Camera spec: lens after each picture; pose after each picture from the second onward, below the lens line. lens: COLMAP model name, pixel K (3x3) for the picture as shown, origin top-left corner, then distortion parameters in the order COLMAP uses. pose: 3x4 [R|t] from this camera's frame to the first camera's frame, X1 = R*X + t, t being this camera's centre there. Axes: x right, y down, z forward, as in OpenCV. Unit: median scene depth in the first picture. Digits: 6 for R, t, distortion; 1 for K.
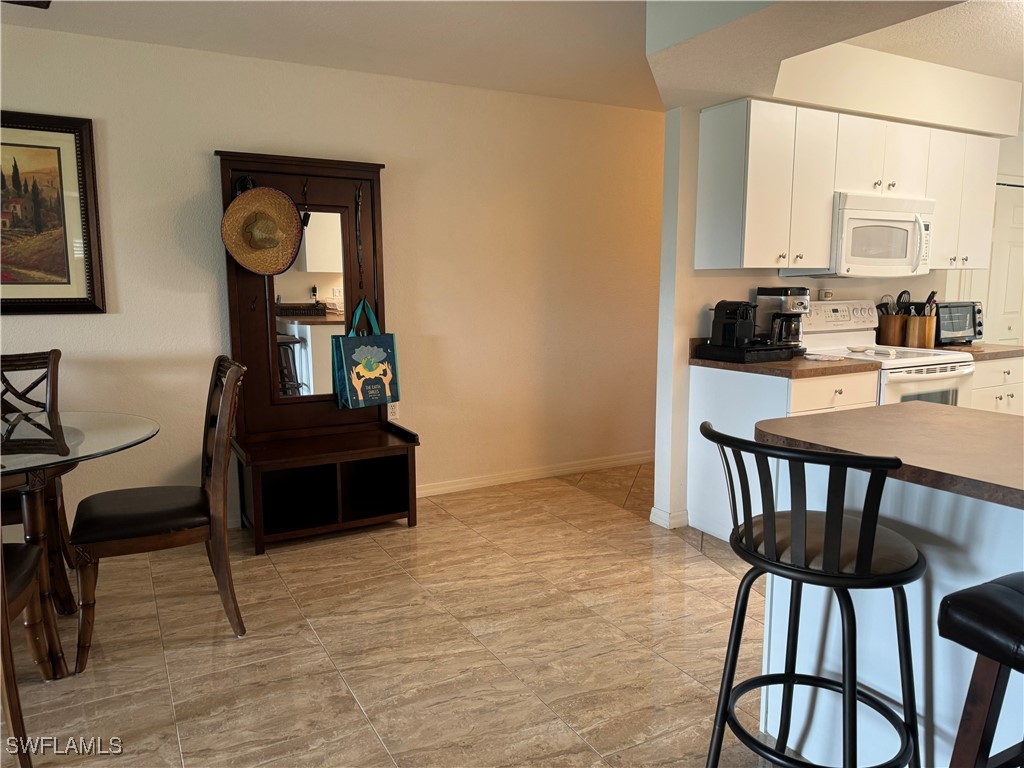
lens RADIAL K [[728.9, 0, 510.0], [0, 728.9, 367.4], [0, 0, 1]] dist [0.030534, -0.001337]
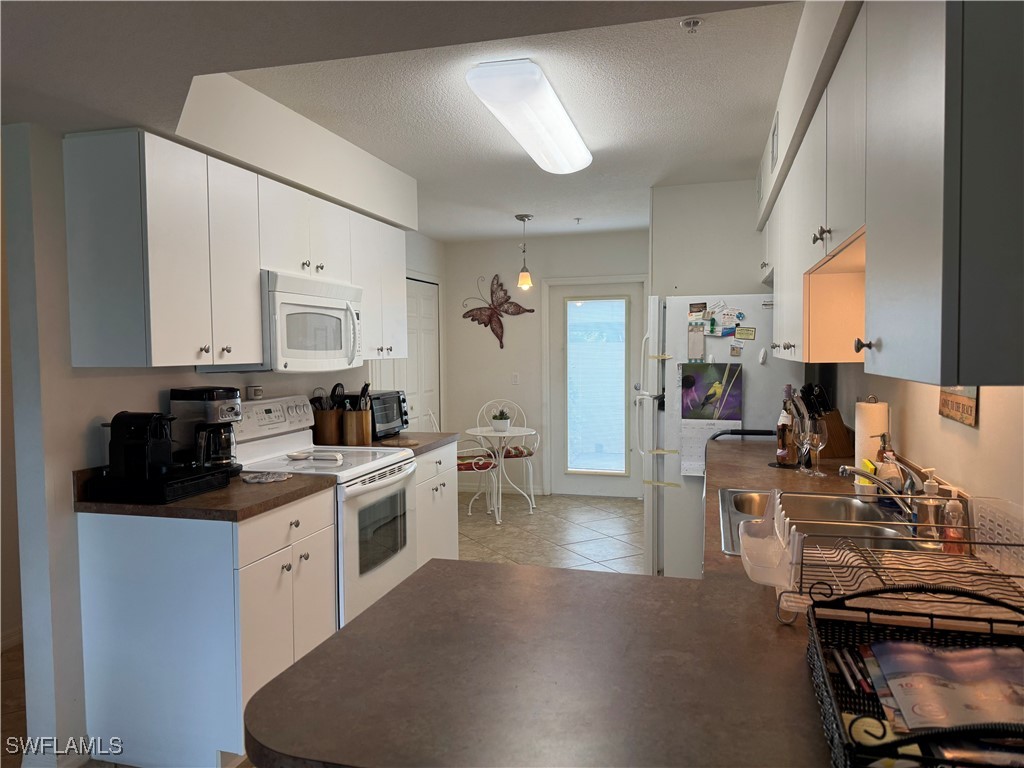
lens RADIAL K [[723.2, 0, 512.0], [0, 723.2, 384.0], [0, 0, 1]] dist [0.138116, -0.256768]
pose [[0.706136, -0.043151, 0.706760, 0.057890], [0.097696, 0.994532, -0.036888, -0.054227], [-0.701304, 0.095095, 0.706491, 0.235459]]
